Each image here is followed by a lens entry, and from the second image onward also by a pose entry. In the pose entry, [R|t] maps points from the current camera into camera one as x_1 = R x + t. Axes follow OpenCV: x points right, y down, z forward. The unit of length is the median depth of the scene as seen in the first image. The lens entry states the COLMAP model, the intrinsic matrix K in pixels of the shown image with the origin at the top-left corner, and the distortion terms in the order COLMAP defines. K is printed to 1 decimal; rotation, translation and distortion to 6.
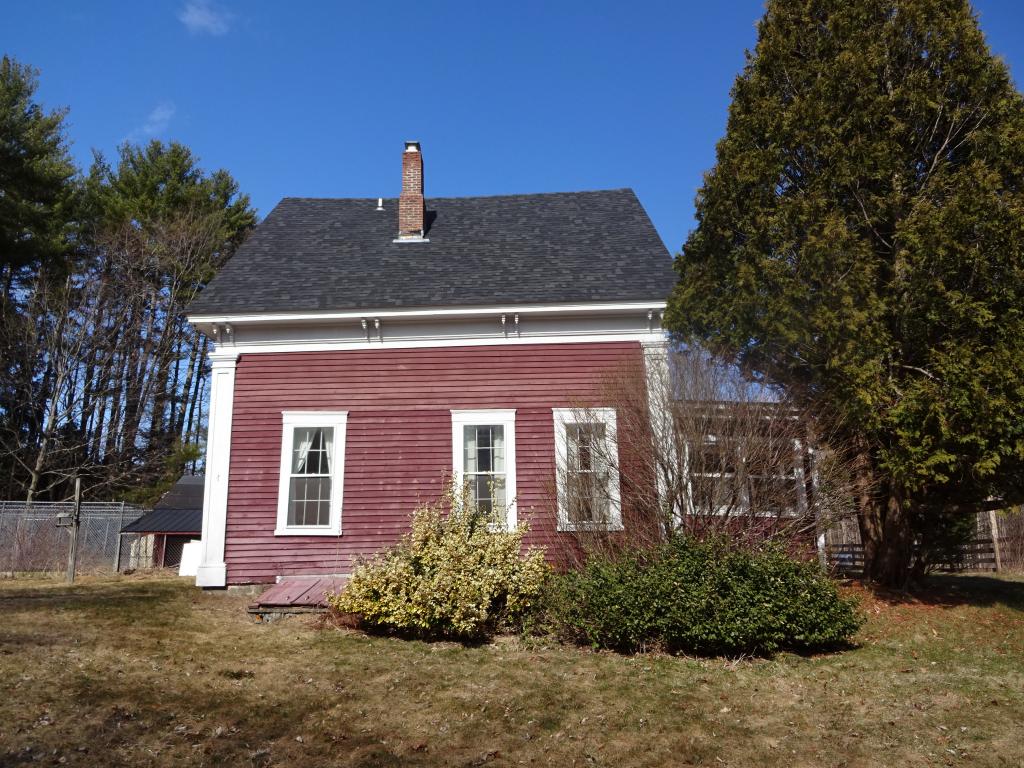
lens RADIAL K [[745.3, 0, 511.8], [0, 745.3, 382.7], [0, 0, 1]] dist [0.006793, 0.001712]
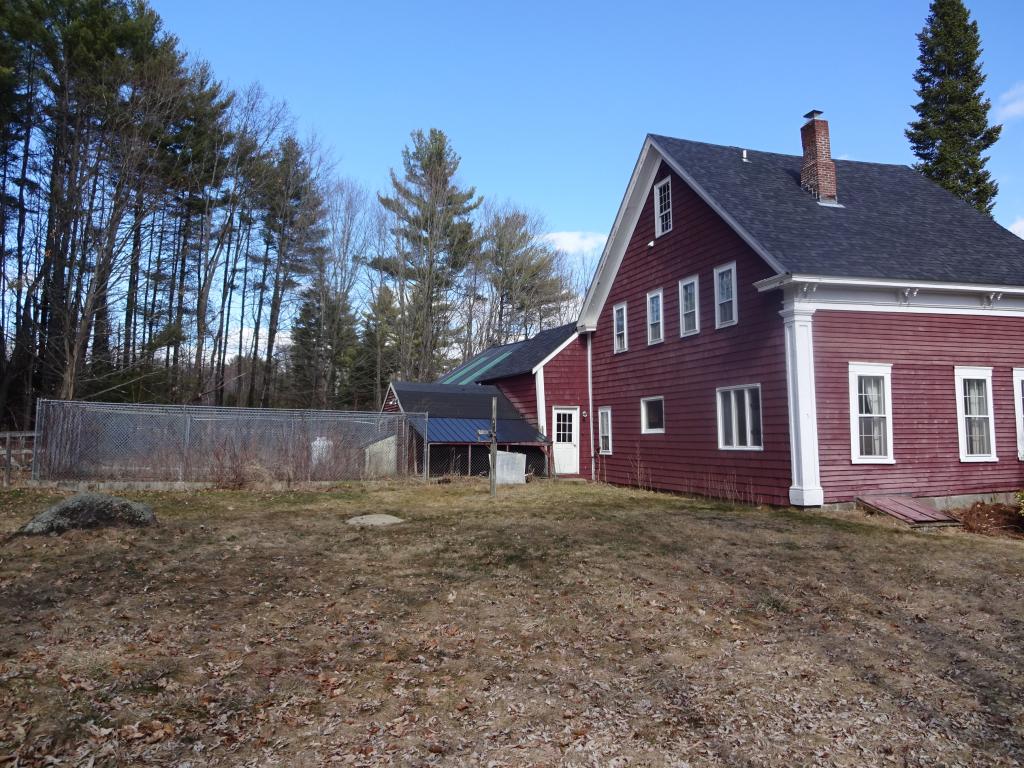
lens RADIAL K [[745.3, 0, 510.8], [0, 745.3, 383.4], [0, 0, 1]] dist [0.006793, 0.001712]
pose [[0.941331, 0.030929, 0.336064, -1.220399], [-0.082213, 0.986808, 0.139463, -0.049279], [-0.327318, -0.158910, 0.931456, 0.058938]]
